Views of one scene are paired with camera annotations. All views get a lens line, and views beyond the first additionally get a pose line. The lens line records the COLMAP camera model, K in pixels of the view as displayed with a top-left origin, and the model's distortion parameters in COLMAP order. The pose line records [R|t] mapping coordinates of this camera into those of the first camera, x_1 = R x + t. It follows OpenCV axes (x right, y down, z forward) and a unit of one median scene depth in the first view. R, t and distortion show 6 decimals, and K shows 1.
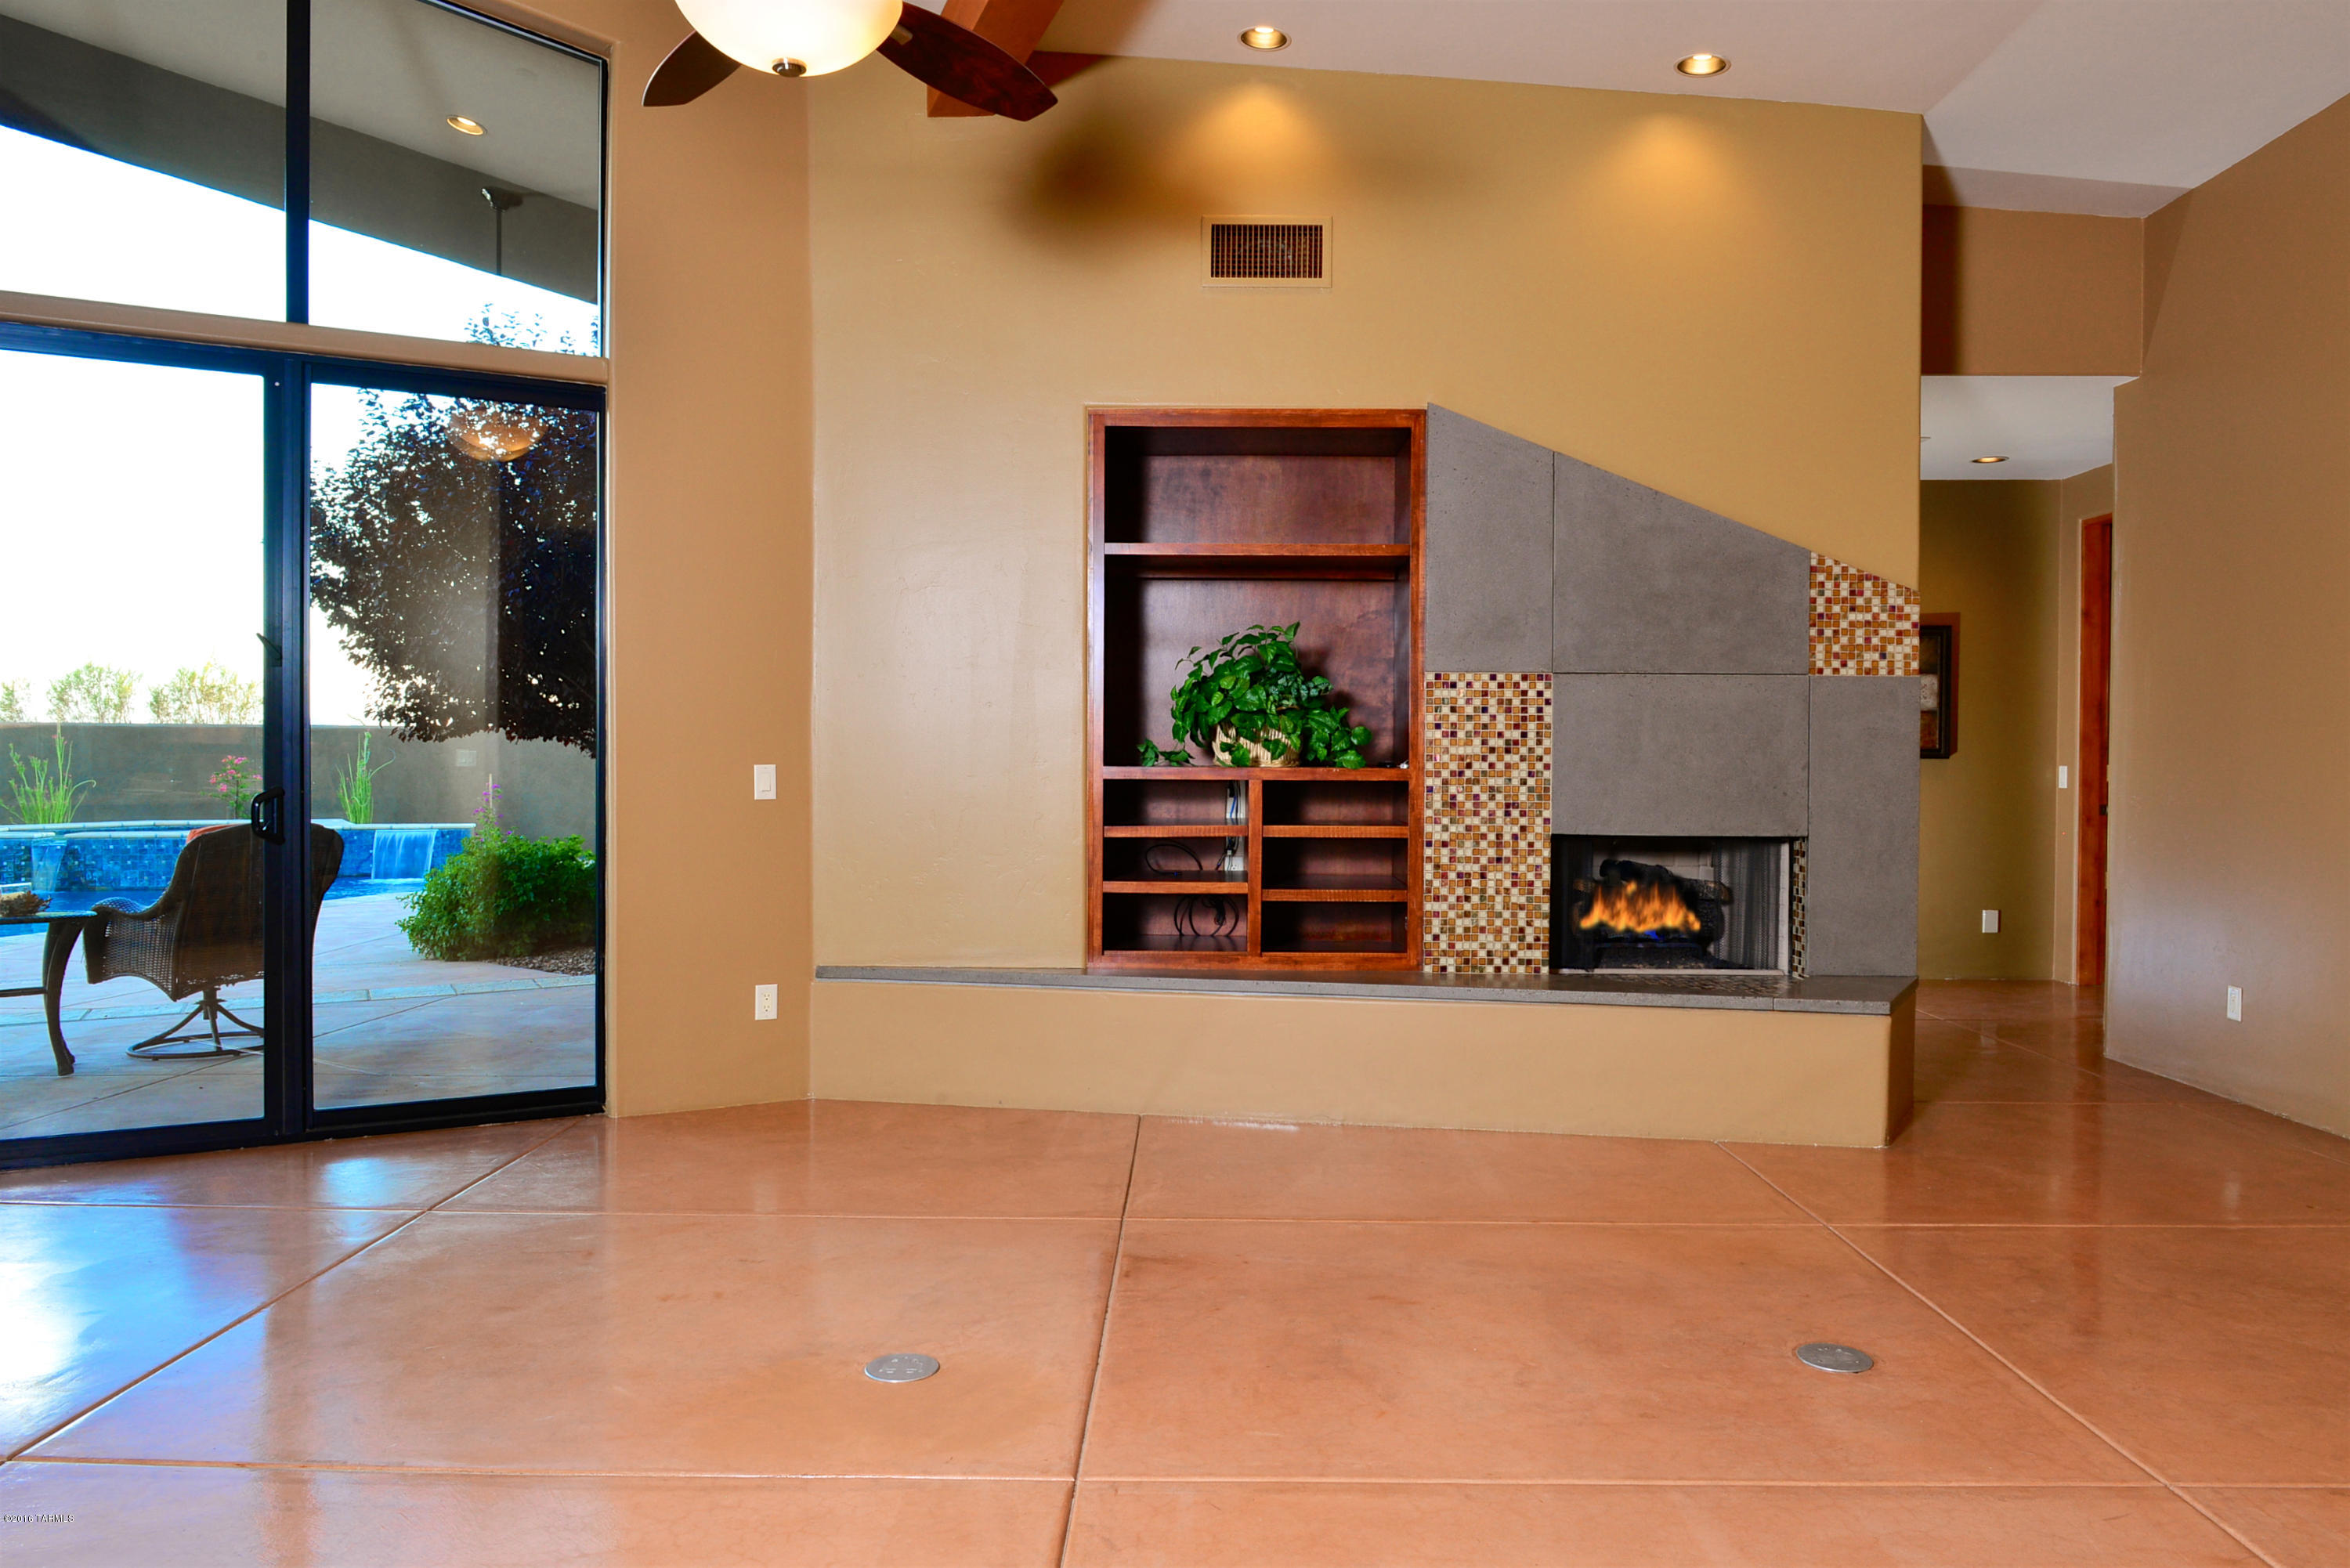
lens RADIAL K [[1631.4, 0, 1176.5], [0, 1631.4, 776.3], [0, 0, 1]] dist [-0.019156, 0.000014]
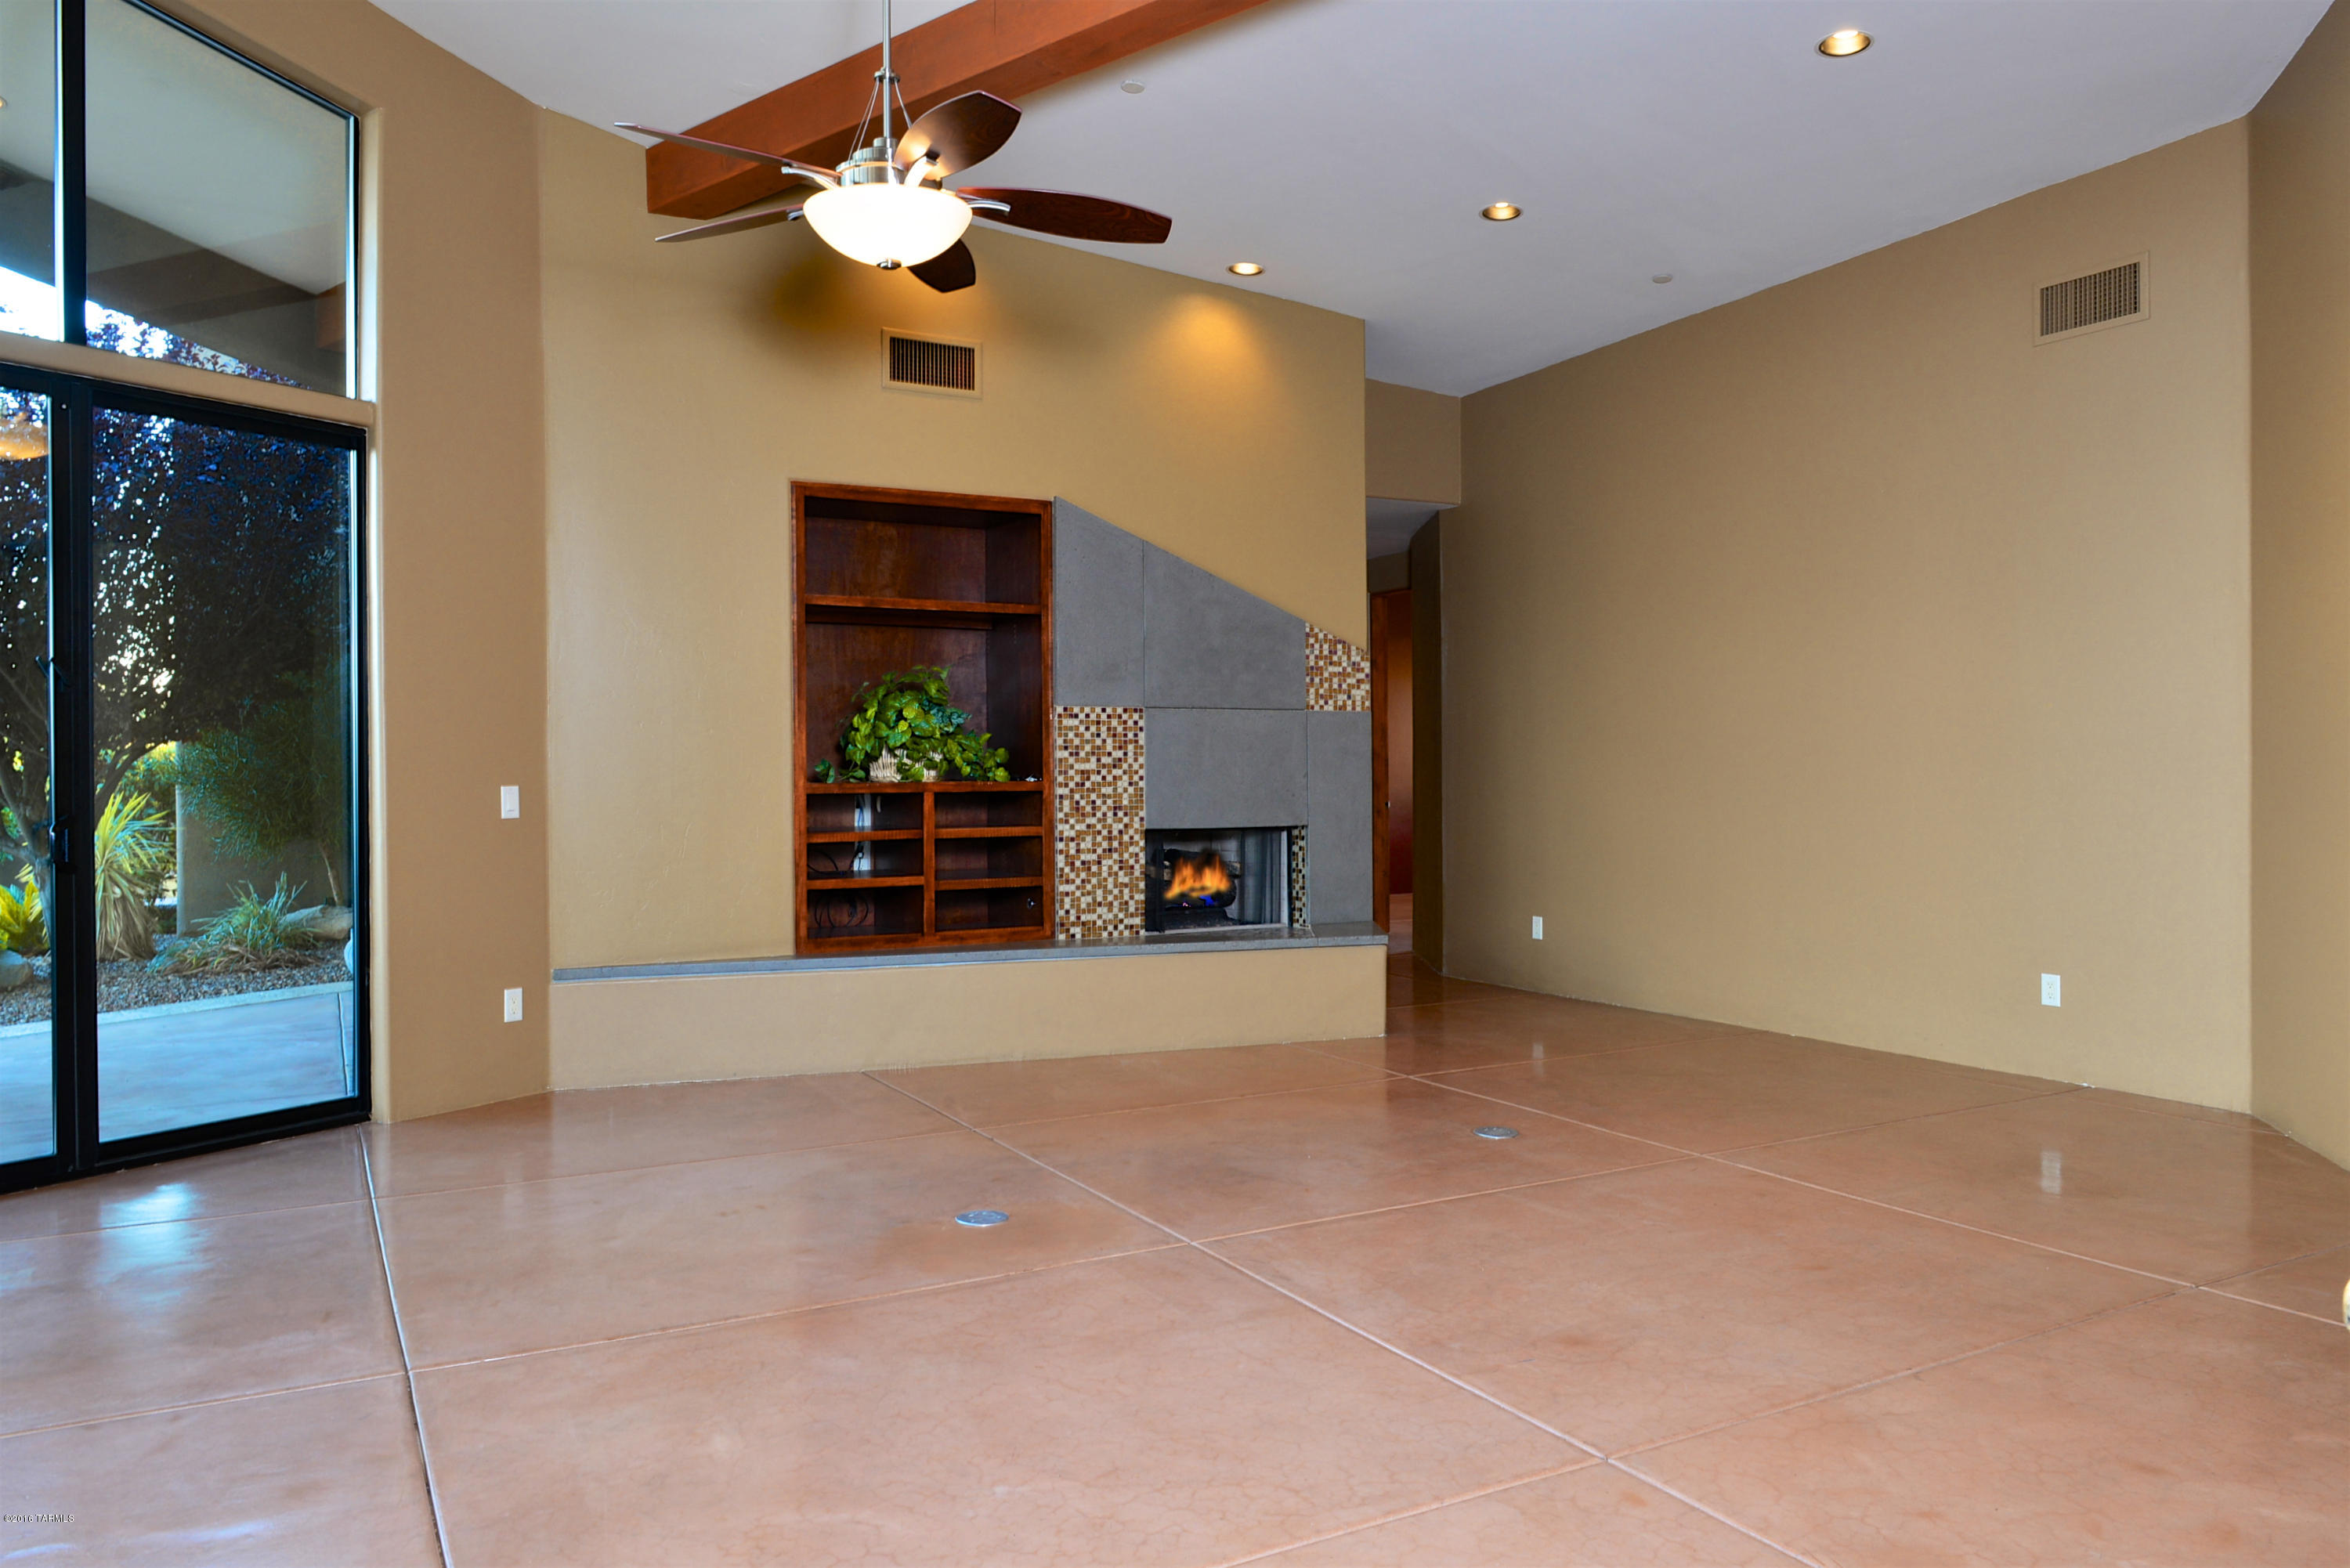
lens RADIAL K [[1631.4, 0, 1175.4], [0, 1631.4, 785.0], [0, 0, 1]] dist [-0.019156, 0.000014]
pose [[0.868566, -0.015650, 0.495326, -0.404512], [0.016925, 0.999855, 0.001912, -0.002304], [-0.495284, 0.006723, 0.868705, -0.163931]]
